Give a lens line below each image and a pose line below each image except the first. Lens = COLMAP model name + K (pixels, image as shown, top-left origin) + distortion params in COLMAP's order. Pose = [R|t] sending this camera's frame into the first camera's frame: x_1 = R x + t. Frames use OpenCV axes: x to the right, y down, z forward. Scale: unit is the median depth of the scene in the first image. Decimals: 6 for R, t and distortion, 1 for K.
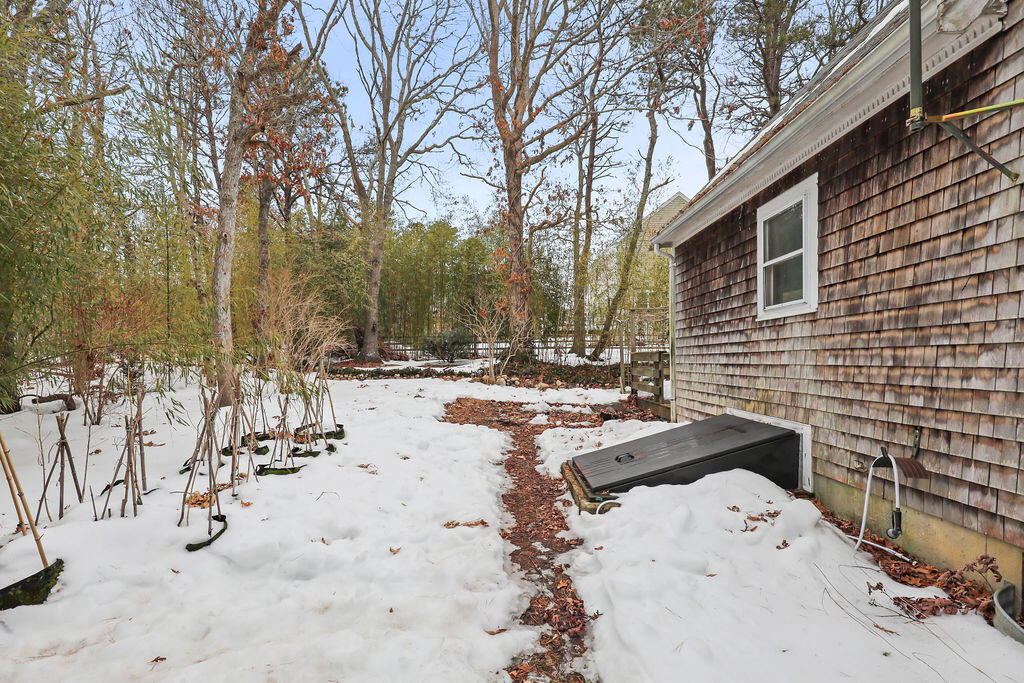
lens RADIAL K [[462.8, 0, 515.6], [0, 462.8, 352.3], [0, 0, 1]] dist [0.000273, 0.000205]
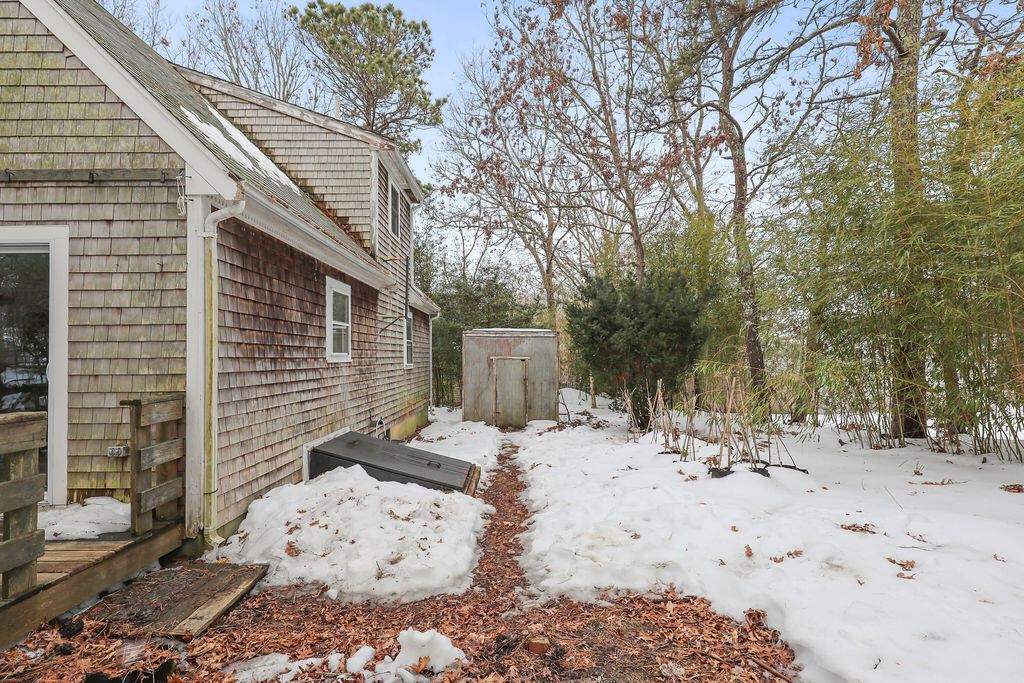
lens RADIAL K [[466.0, 0, 513.1], [0, 466.0, 348.7], [0, 0, 1]] dist [0.004103, 0.000411]
pose [[-0.999686, 0.010904, 0.022547, -0.026709], [0.010072, 0.999276, -0.036691, -0.056663], [-0.022931, -0.036452, -0.999072, 2.450588]]
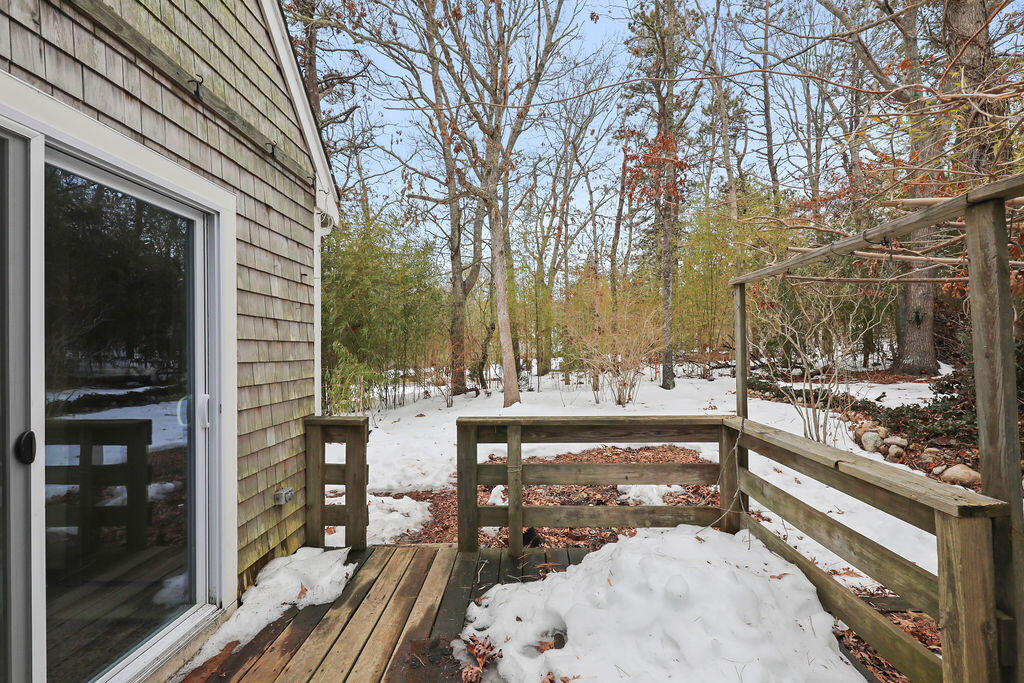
lens RADIAL K [[465.0, 0, 515.0], [0, 465.0, 345.8], [0, 0, 1]] dist [-0.000791, 0.000364]
pose [[-0.038927, -0.006929, -0.999218, 1.335854], [0.031363, 0.999475, -0.008153, -0.113363], [0.998750, -0.031656, -0.038689, 2.004488]]
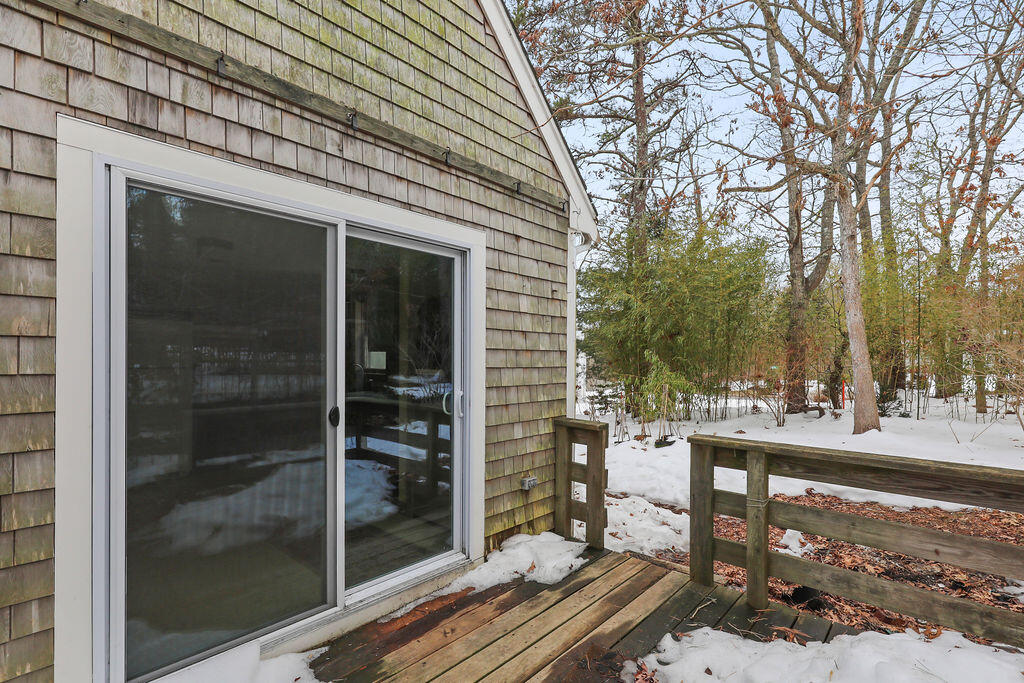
lens RADIAL K [[472.5, 0, 515.6], [0, 472.5, 360.4], [0, 0, 1]] dist [-0.000152, -0.000131]
pose [[-0.685255, -0.000194, -0.728303, 1.272752], [0.011275, 0.999877, -0.010875, -0.110488], [0.728216, -0.015664, -0.685169, 2.168750]]
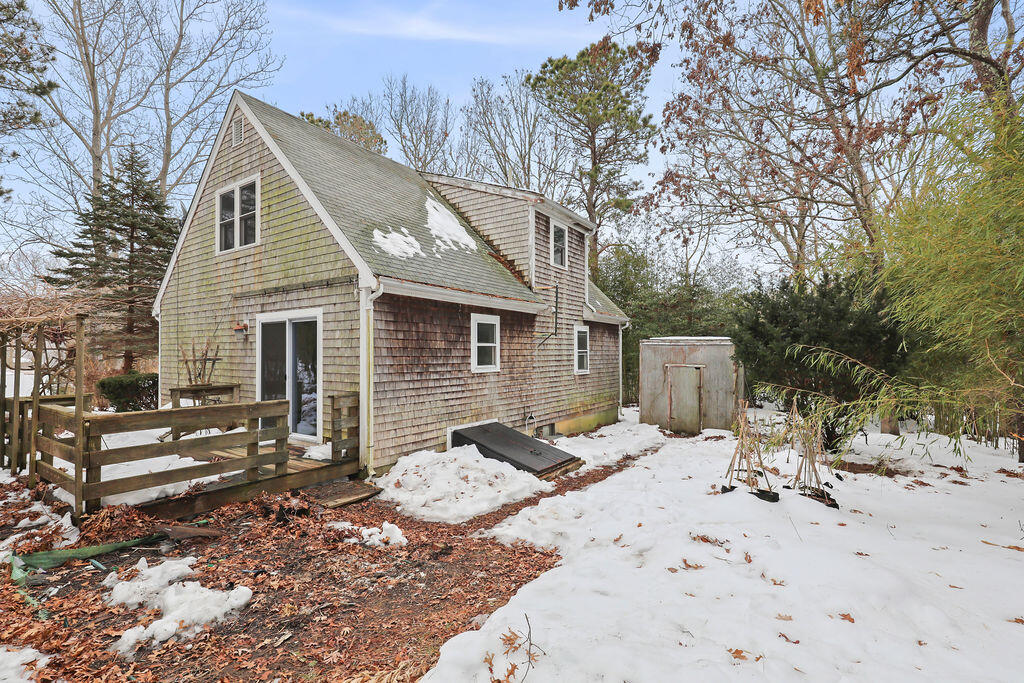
lens RADIAL K [[466.0, 0, 513.1], [0, 466.0, 348.7], [0, 0, 1]] dist [0.004103, 0.000411]
pose [[-0.814518, 0.010027, 0.580052, -0.756597], [-0.007390, 0.999590, -0.027656, -0.122458], [-0.580091, -0.026813, -0.814110, 2.613654]]
